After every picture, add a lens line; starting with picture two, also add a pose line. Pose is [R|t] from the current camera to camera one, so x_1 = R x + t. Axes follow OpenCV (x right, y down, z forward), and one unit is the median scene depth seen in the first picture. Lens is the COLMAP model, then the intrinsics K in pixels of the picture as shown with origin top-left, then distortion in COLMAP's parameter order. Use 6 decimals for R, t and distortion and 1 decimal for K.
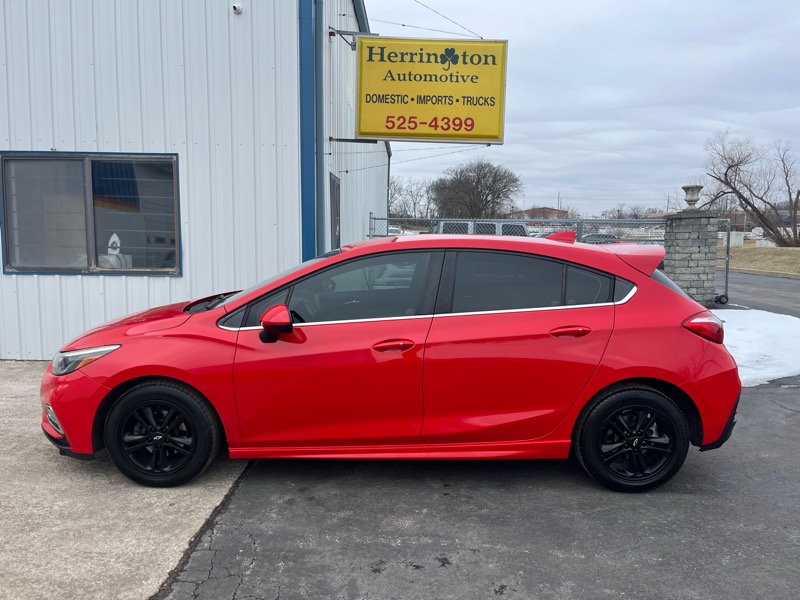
lens RADIAL K [[627.5, 0, 399.2], [0, 627.5, 300.3], [0, 0, 1]] dist [0.037961, -0.089679]
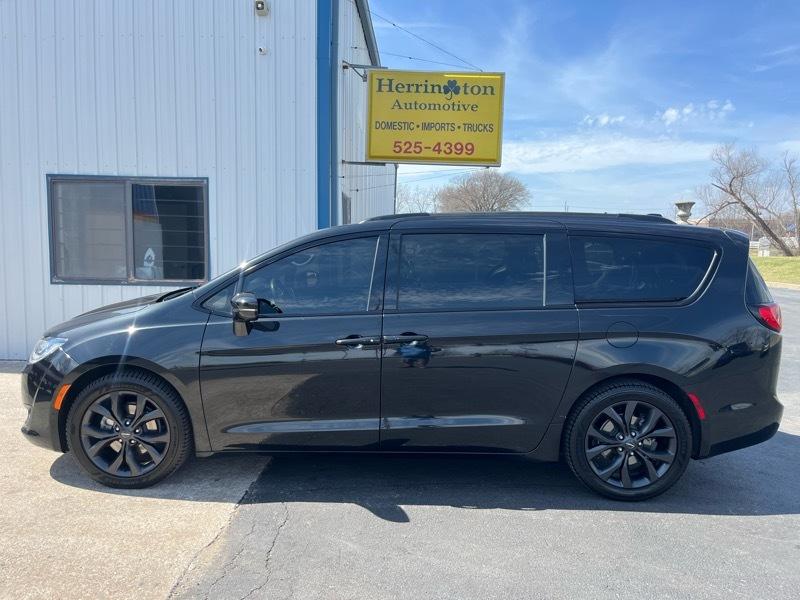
lens RADIAL K [[627.9, 0, 390.9], [0, 627.9, 300.0], [0, 0, 1]] dist [0.007584, -0.007072]
pose [[0.999715, 0.005924, -0.023129, 0.001106], [-0.006200, 0.999911, -0.011852, -0.003074], [0.023057, 0.011992, 0.999662, -0.091986]]
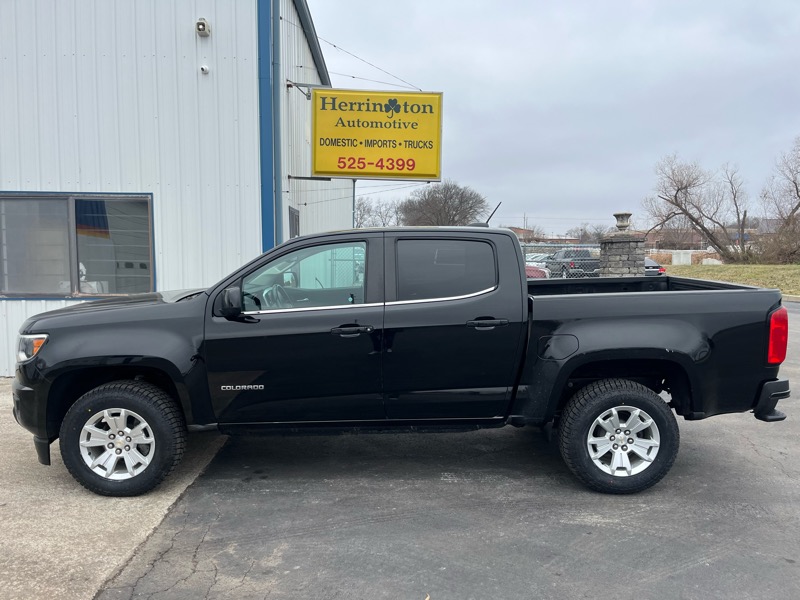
lens RADIAL K [[623.9, 0, 401.4], [0, 623.9, 298.7], [0, 0, 1]] dist [0.037978, -0.086841]
pose [[0.998755, -0.010995, 0.048648, 0.036039], [0.012591, 0.999388, -0.032621, 0.001327], [-0.048260, 0.033193, 0.998283, -0.127376]]
